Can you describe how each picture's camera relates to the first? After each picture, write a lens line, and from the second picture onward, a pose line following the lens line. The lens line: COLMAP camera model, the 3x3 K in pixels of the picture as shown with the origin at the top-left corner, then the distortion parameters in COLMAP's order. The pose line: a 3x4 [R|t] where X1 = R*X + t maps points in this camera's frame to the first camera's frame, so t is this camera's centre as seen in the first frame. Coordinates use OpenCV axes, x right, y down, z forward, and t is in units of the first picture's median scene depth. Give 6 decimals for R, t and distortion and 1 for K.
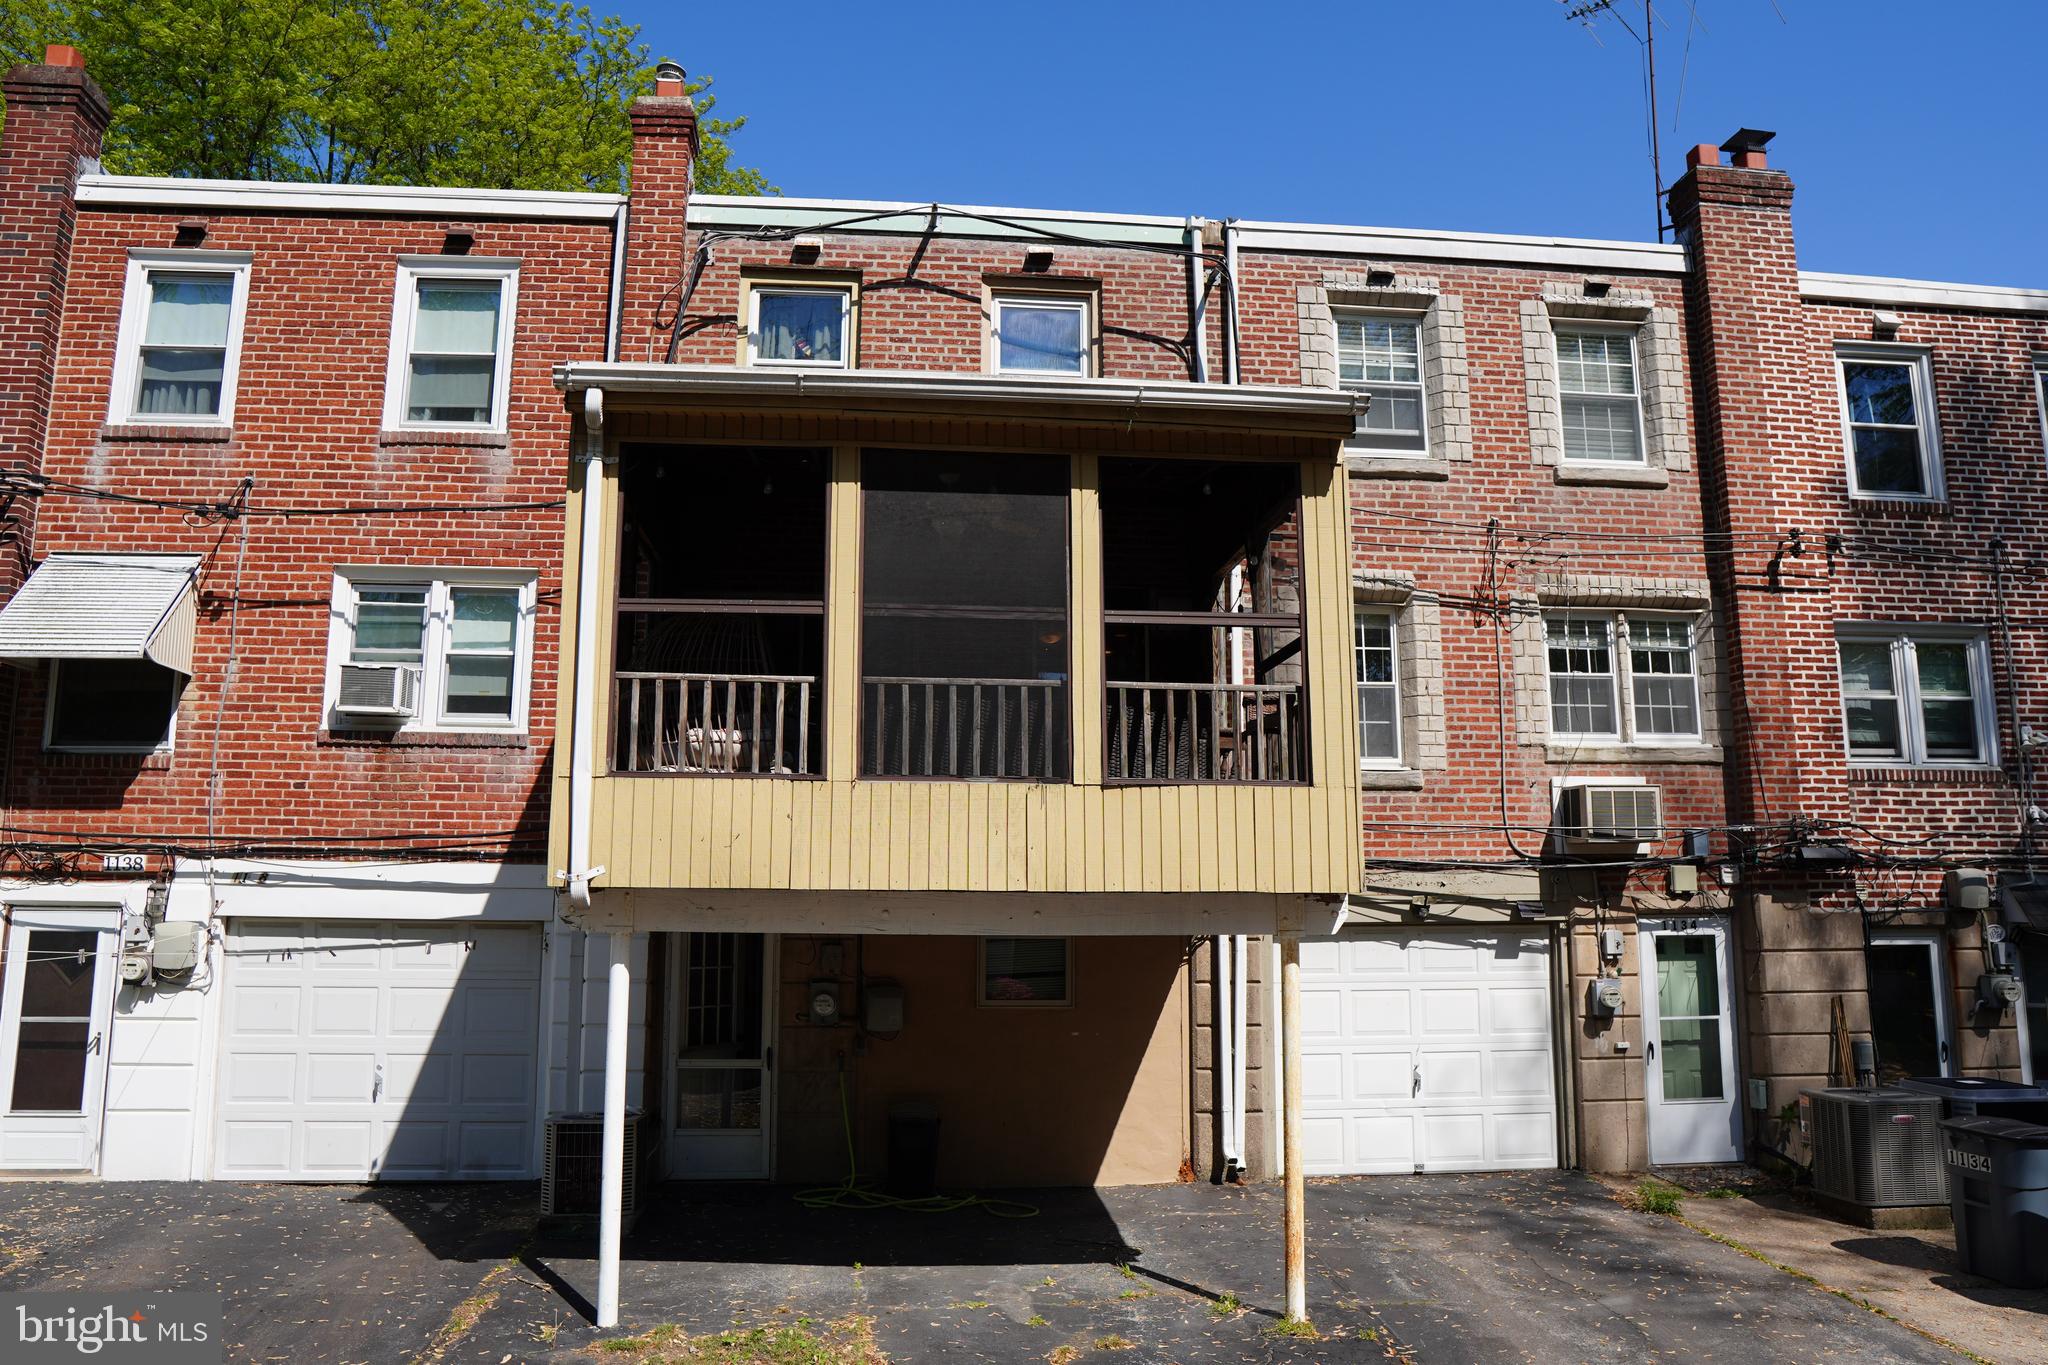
lens RADIAL K [[1441.4, 0, 1015.1], [0, 1441.4, 691.9], [0, 0, 1]] dist [-0.102660, 0.065255]
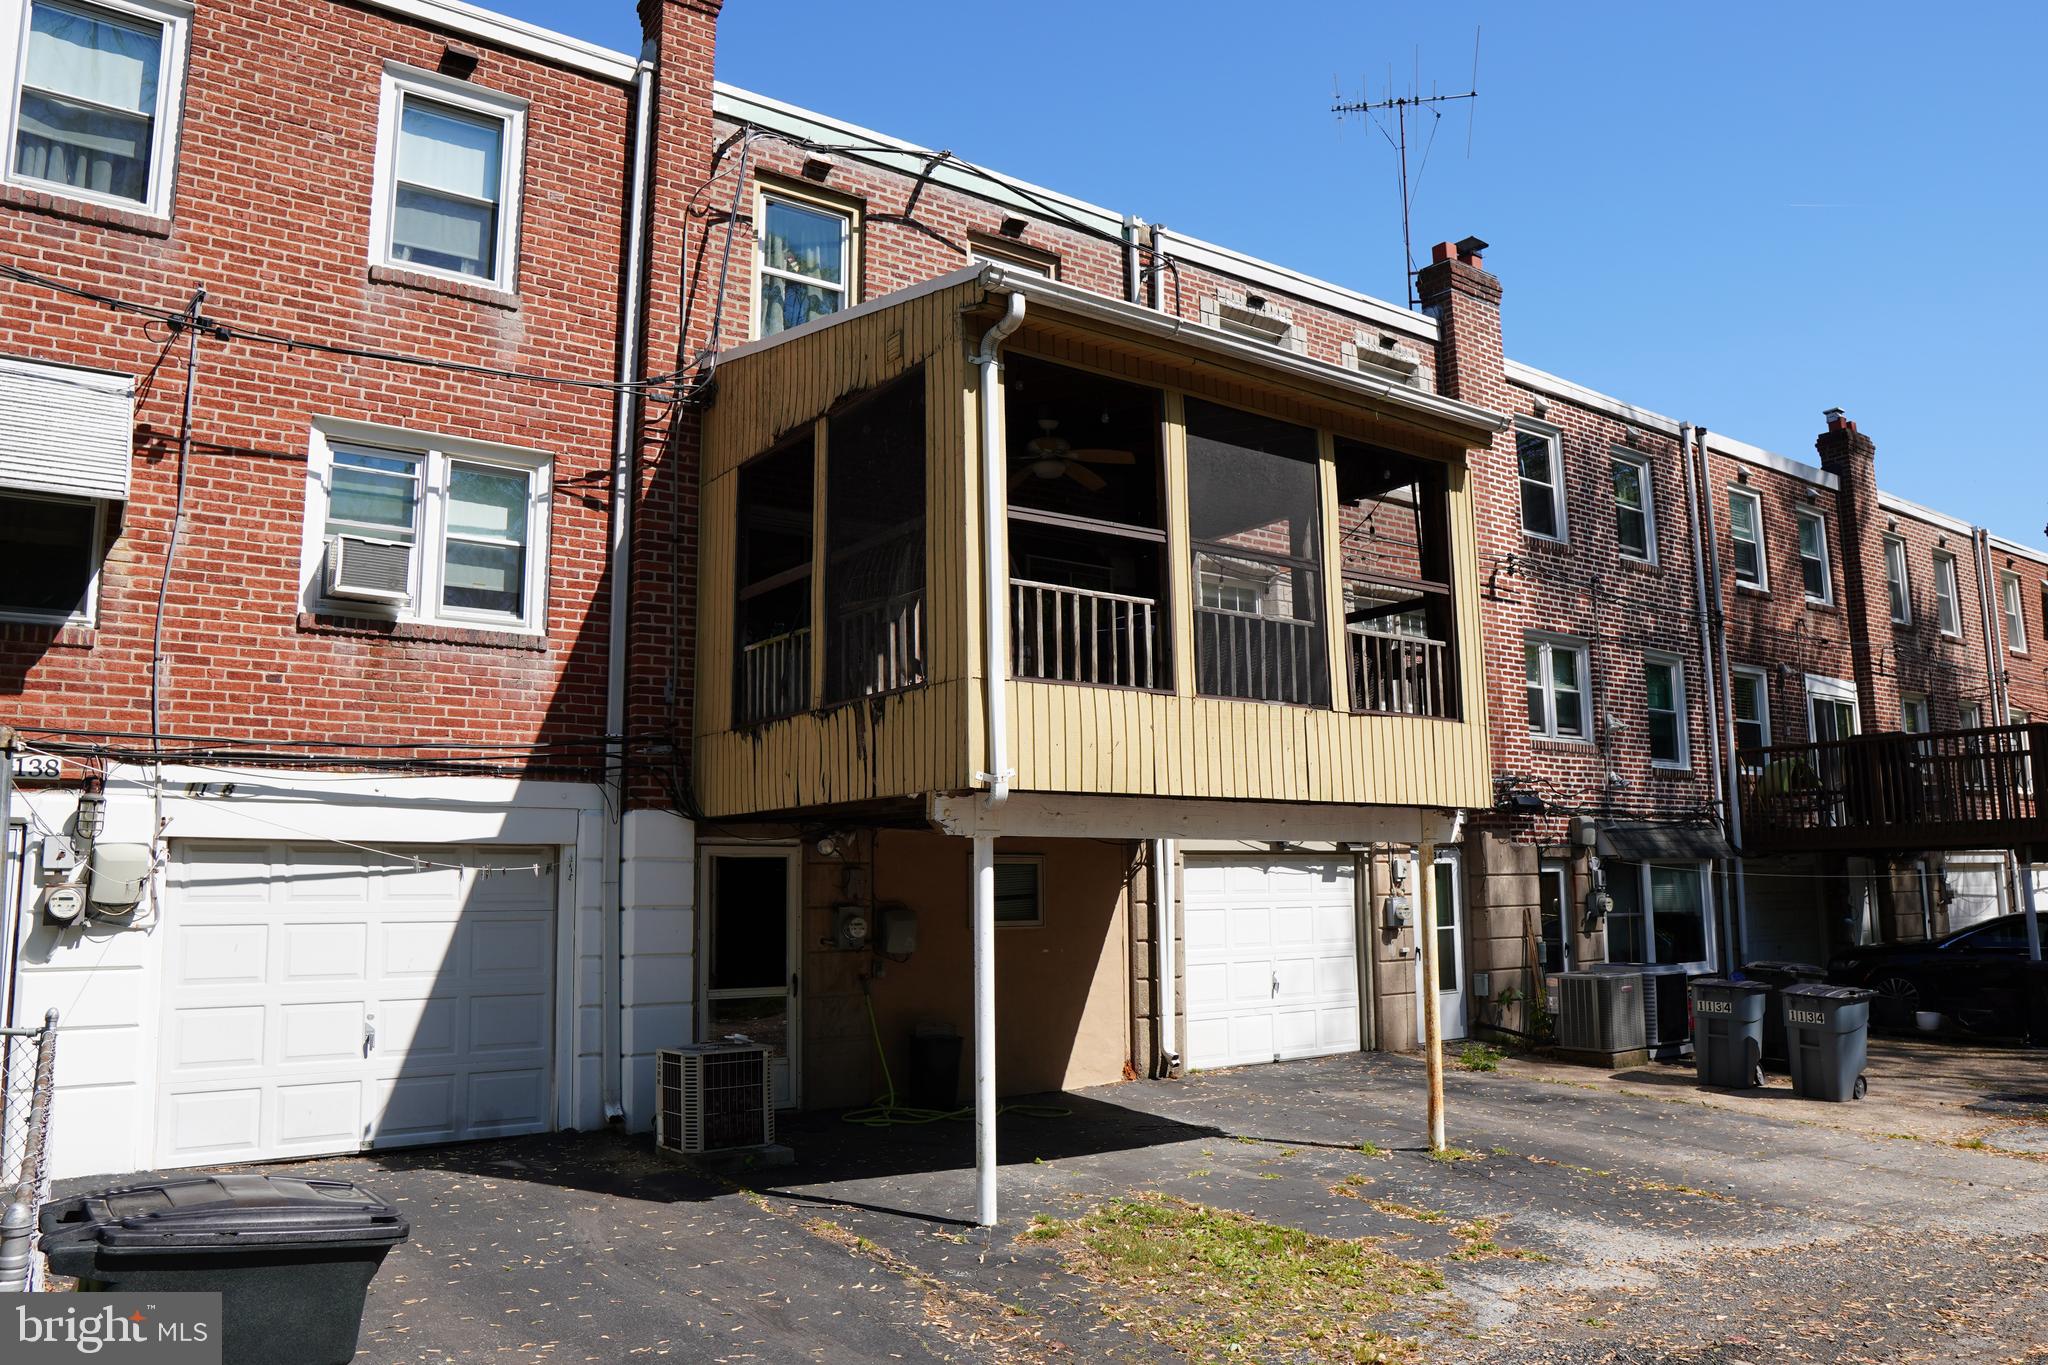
lens RADIAL K [[1441.4, 0, 1018.9], [0, 1441.4, 691.1], [0, 0, 1]] dist [-0.102660, 0.065255]
pose [[0.866859, 0.056768, 0.495311, -0.509106], [-0.065278, 0.997867, -0.000122, 0.043264], [-0.494261, -0.032227, 0.868716, 0.073592]]
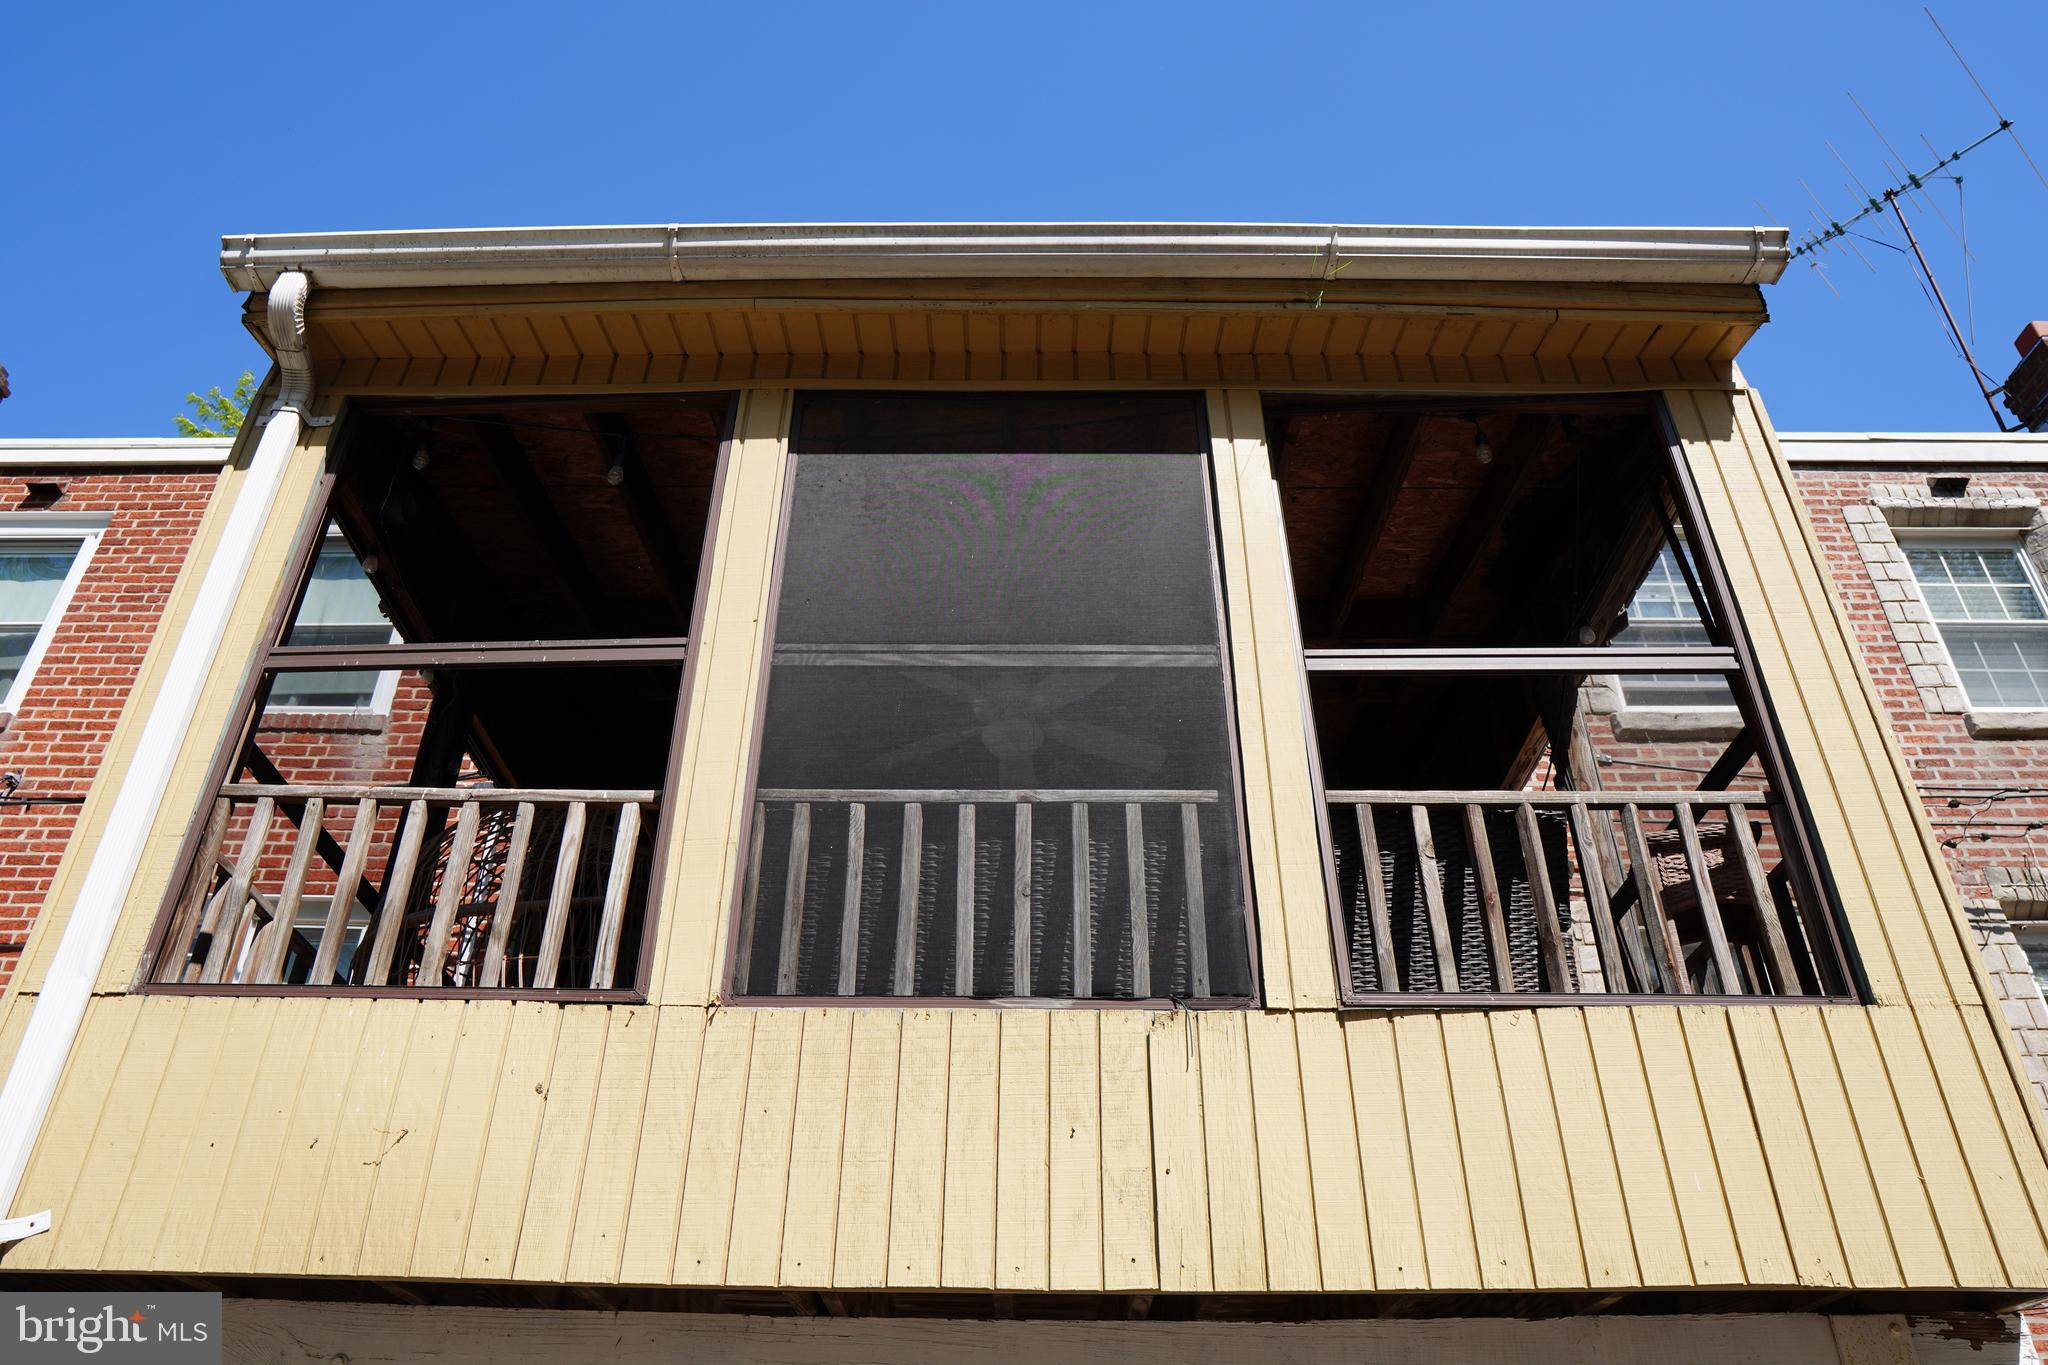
lens RADIAL K [[1441.4, 0, 1017.2], [0, 1441.4, 684.7], [0, 0, 1]] dist [-0.102660, 0.065255]
pose [[0.994787, -0.052777, -0.087250, 0.007726], [0.011016, 0.906256, -0.422587, 0.098779], [0.101374, 0.419423, 0.902113, 0.403474]]
